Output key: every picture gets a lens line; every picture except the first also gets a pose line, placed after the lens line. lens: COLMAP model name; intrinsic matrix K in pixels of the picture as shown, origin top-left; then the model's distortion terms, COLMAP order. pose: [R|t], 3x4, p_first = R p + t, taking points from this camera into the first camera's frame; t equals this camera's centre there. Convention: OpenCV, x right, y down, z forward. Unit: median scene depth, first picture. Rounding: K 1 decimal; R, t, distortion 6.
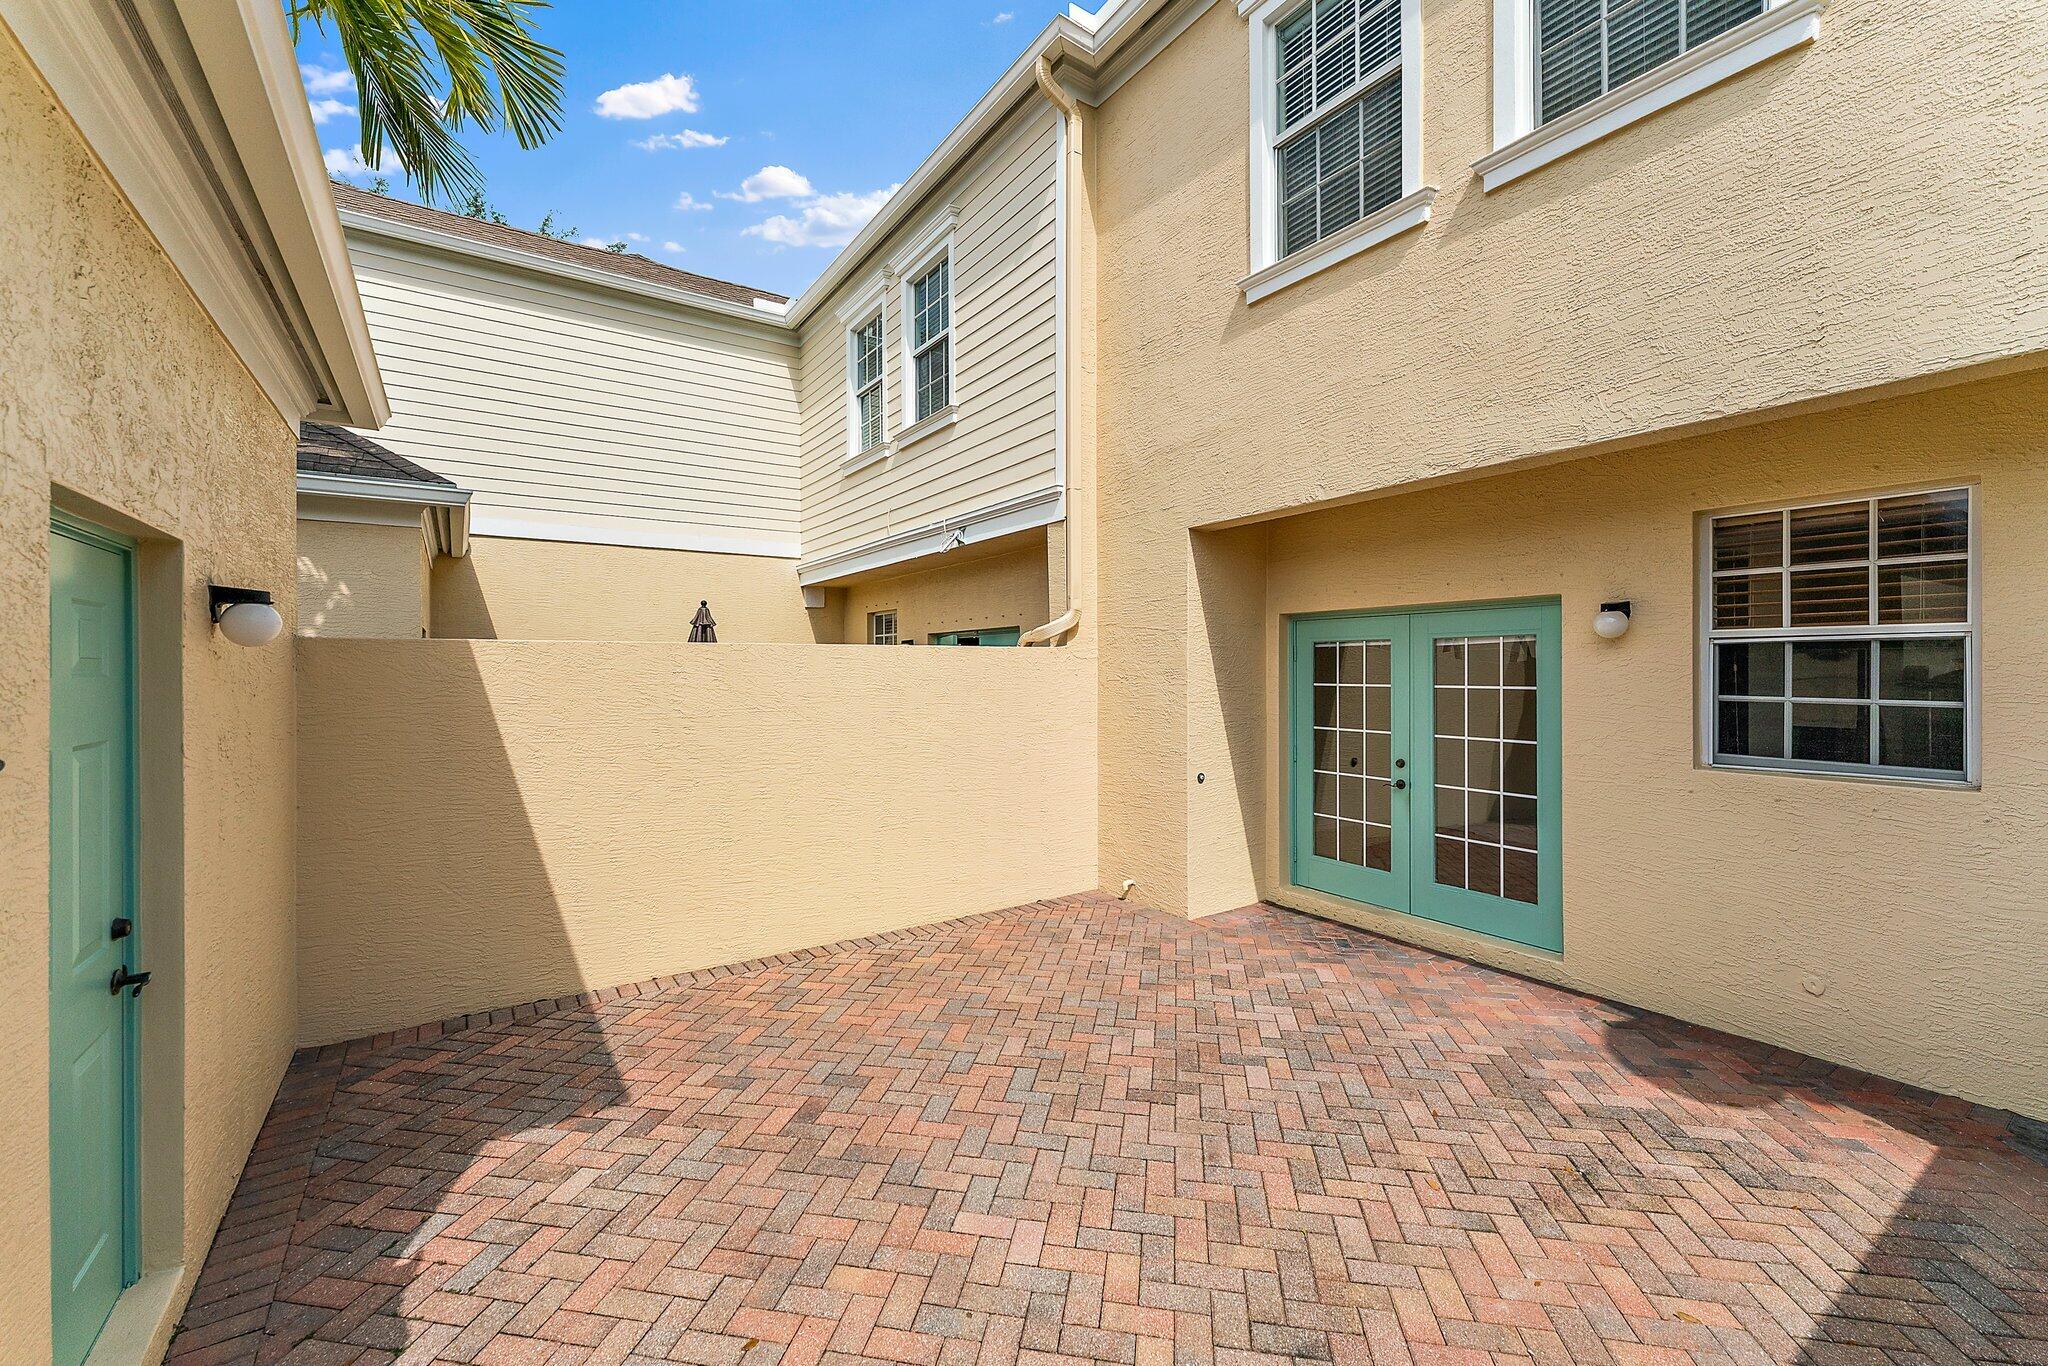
lens RADIAL K [[841.8, 0, 1019.3], [0, 841.8, 671.4], [0, 0, 1]] dist [0.000246, 0.000551]
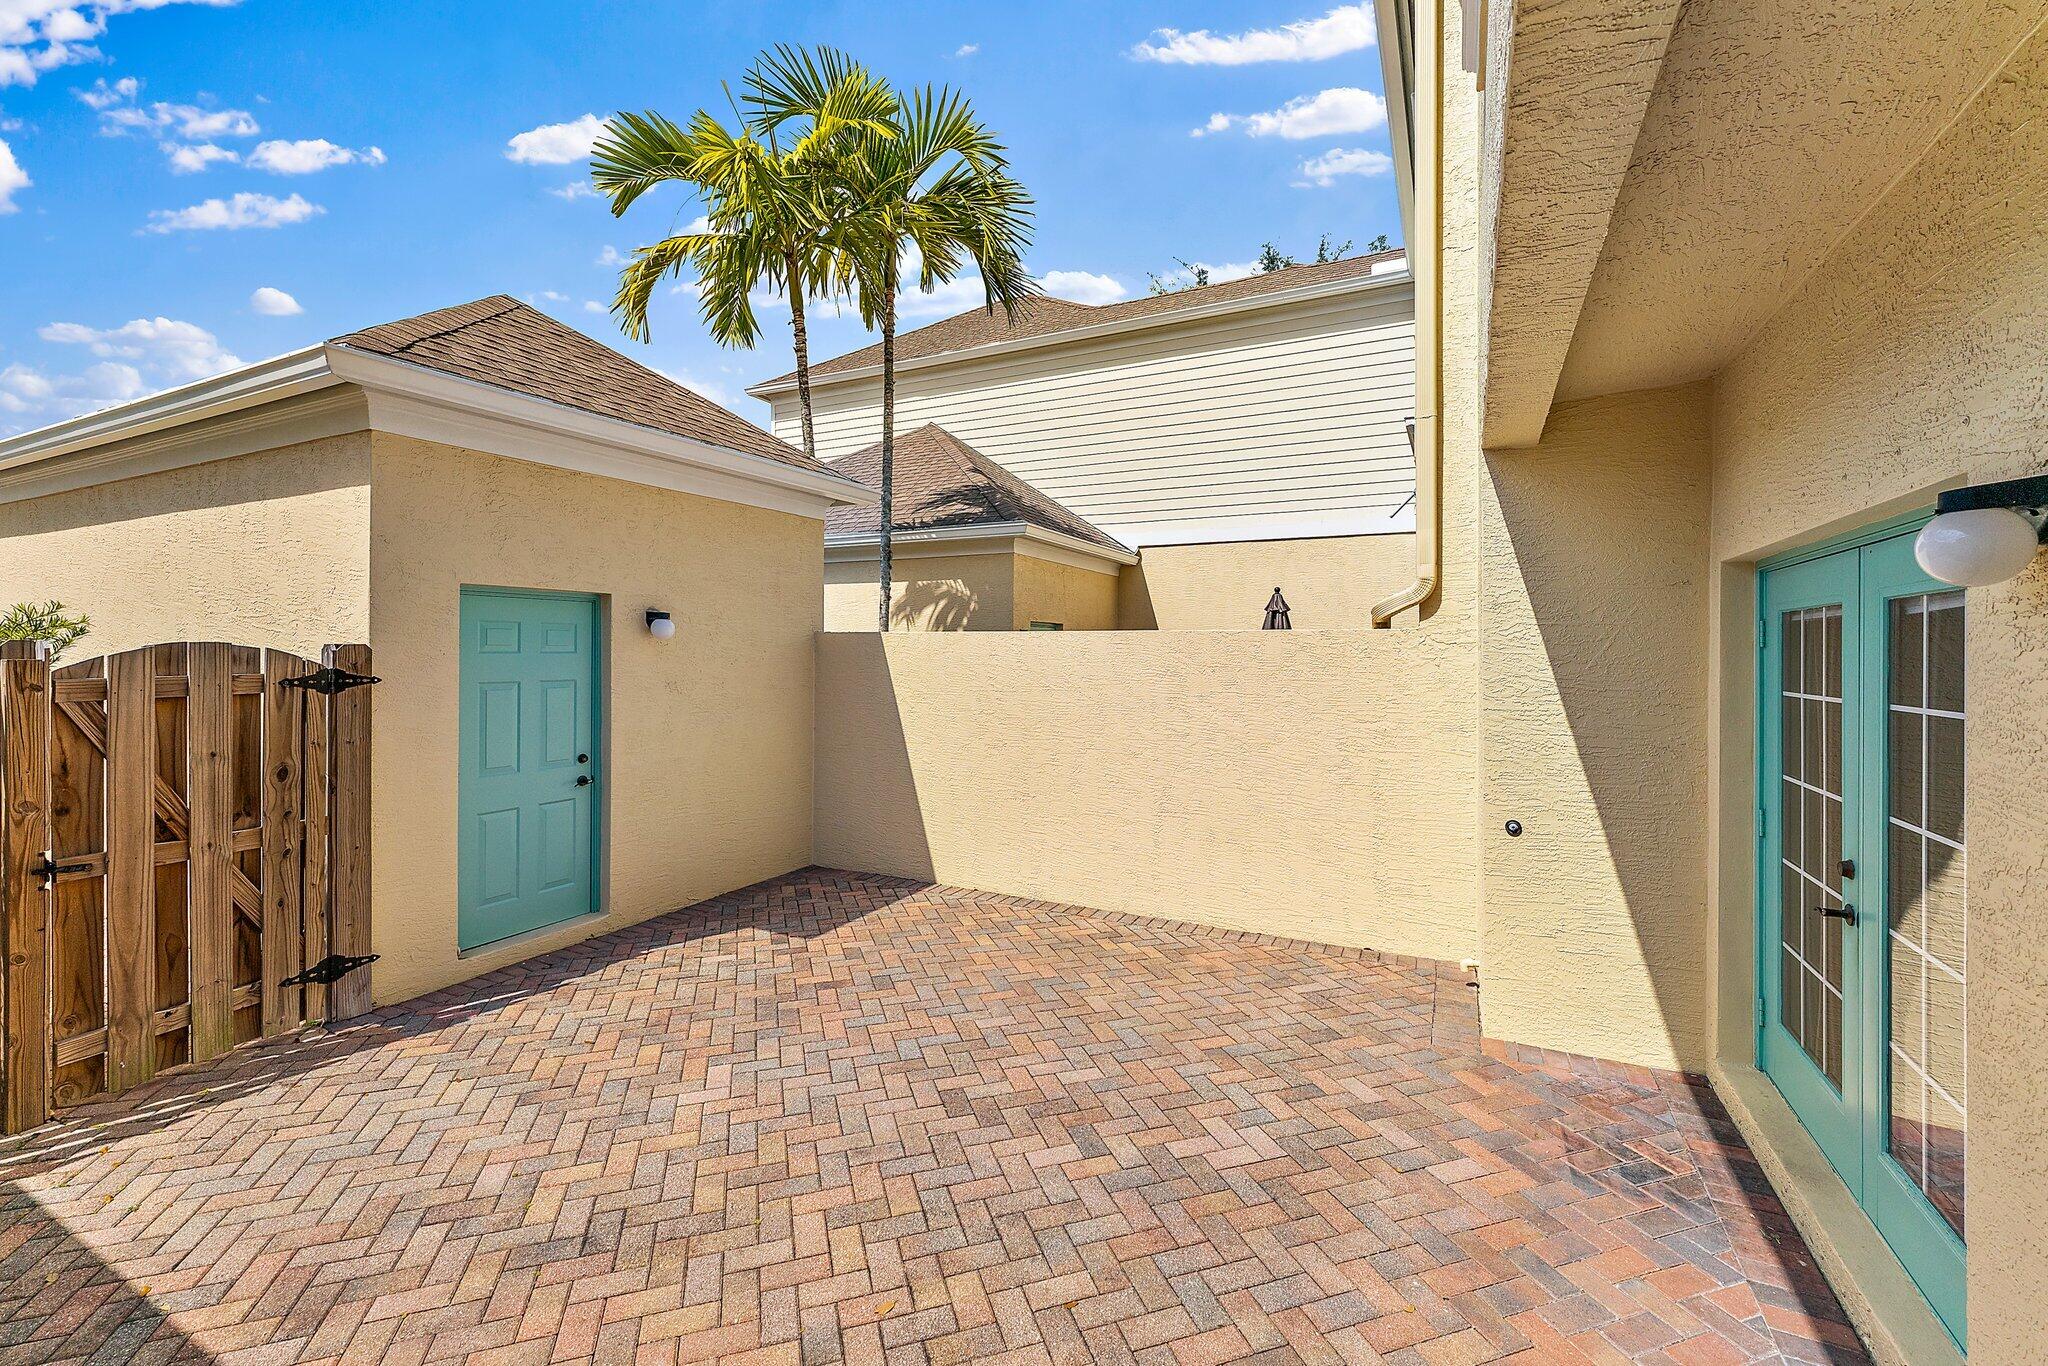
lens RADIAL K [[841.8, 0, 1016.3], [0, 841.8, 655.7], [0, 0, 1]] dist [0.000246, 0.000551]
pose [[0.475971, 0.010735, -0.879396, 0.820559], [-0.011726, 0.999914, 0.005860, -0.006633], [0.879383, 0.007523, 0.476056, 0.481943]]
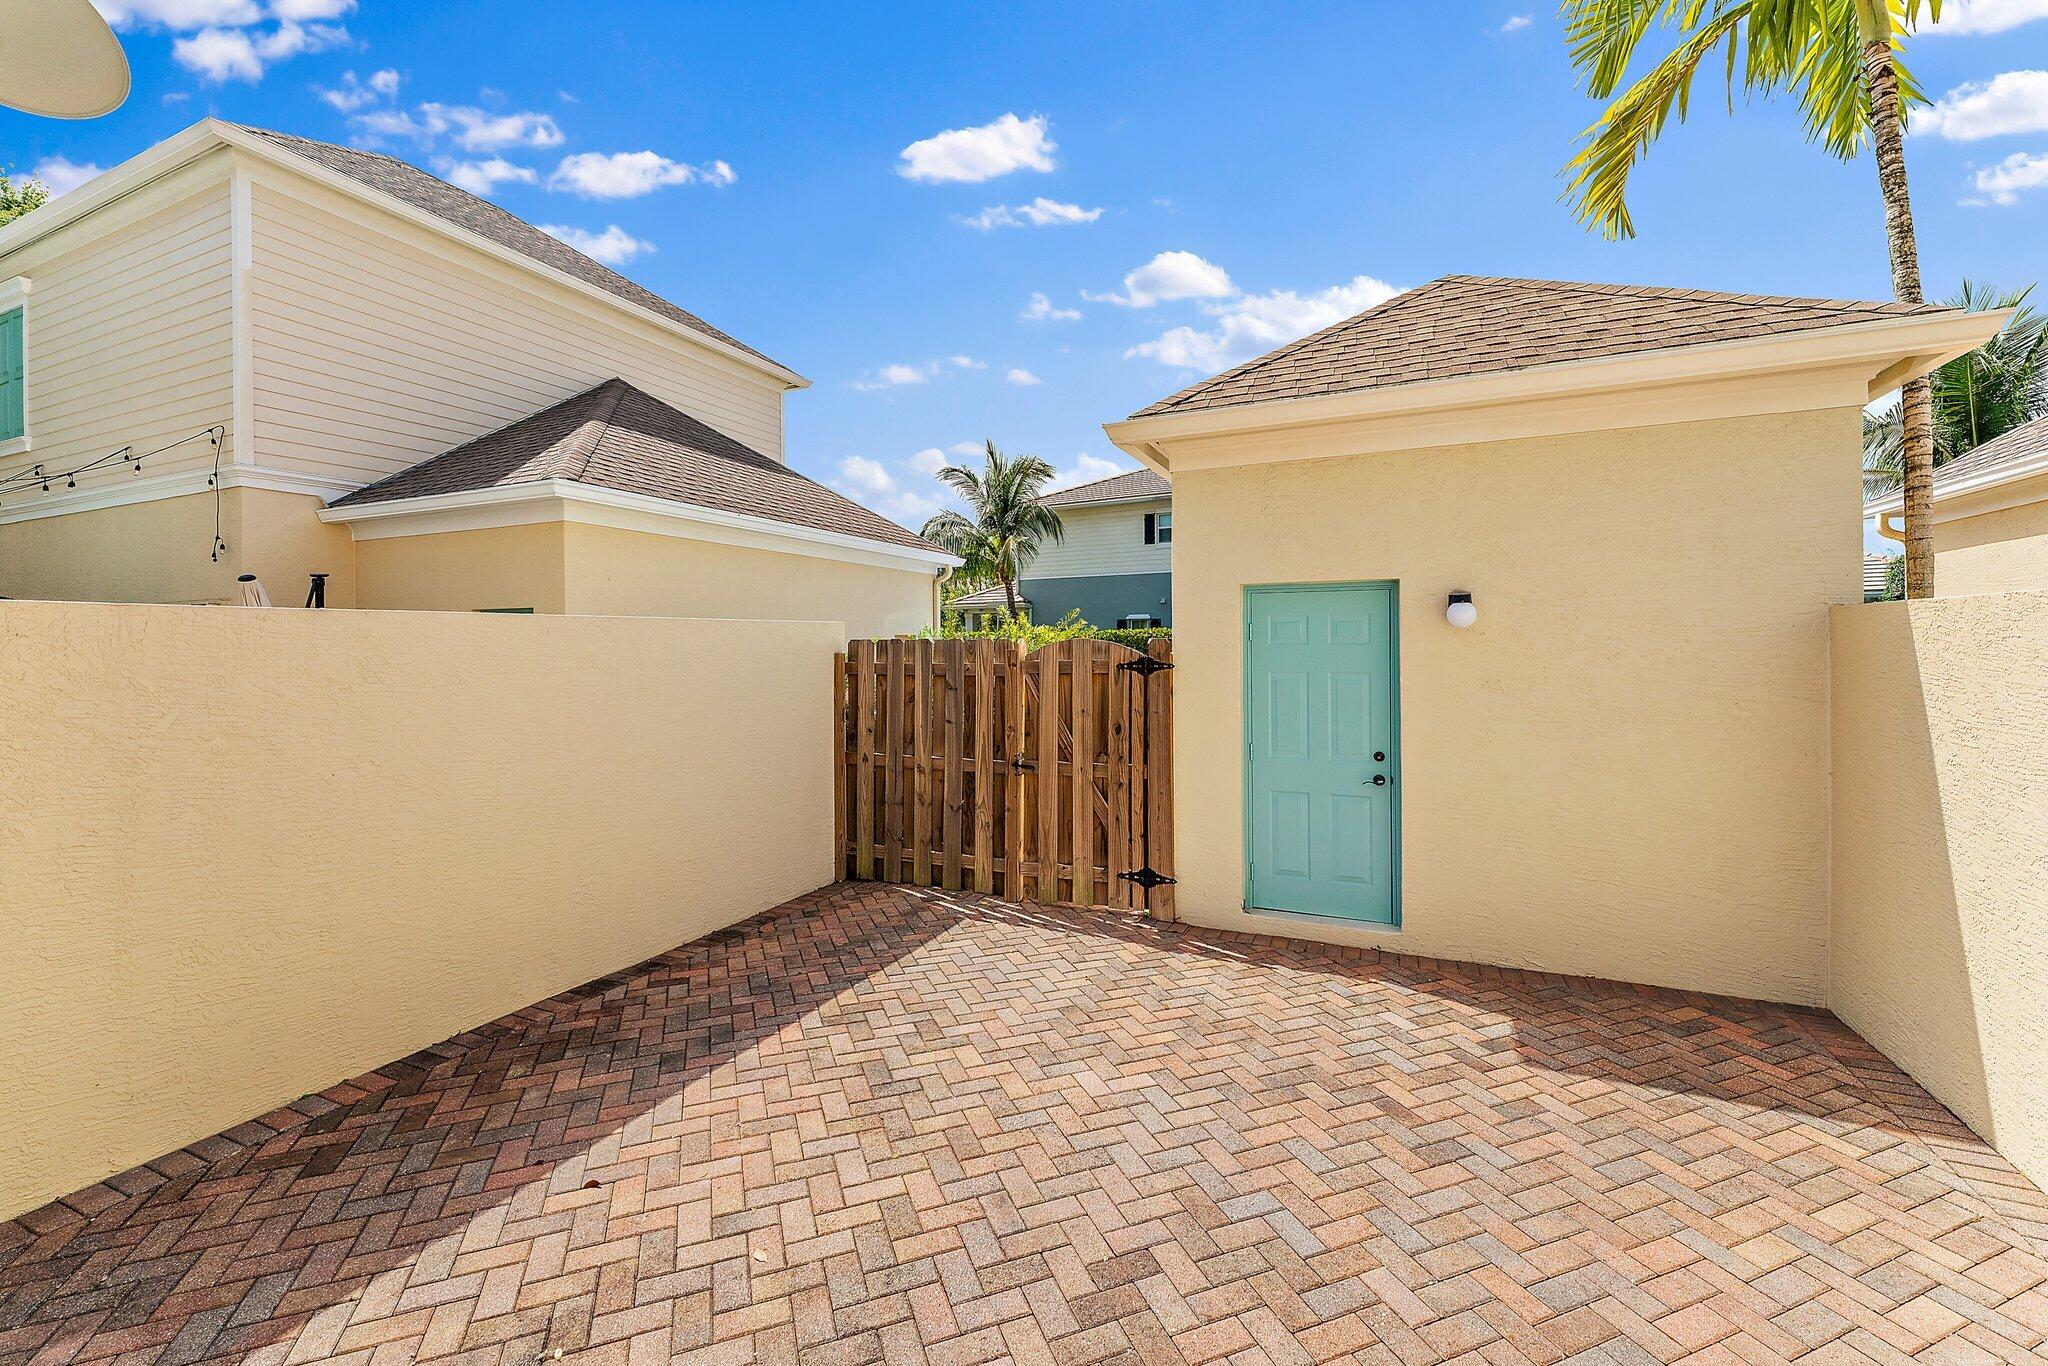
lens RADIAL K [[841.8, 0, 1024.5], [0, 841.8, 642.7], [0, 0, 1]] dist [0.000246, 0.000551]
pose [[-0.851274, 0.008842, -0.524647, 0.467285], [0.005497, 0.999953, 0.007933, -0.010653], [0.524693, 0.003870, -0.851283, 1.234607]]
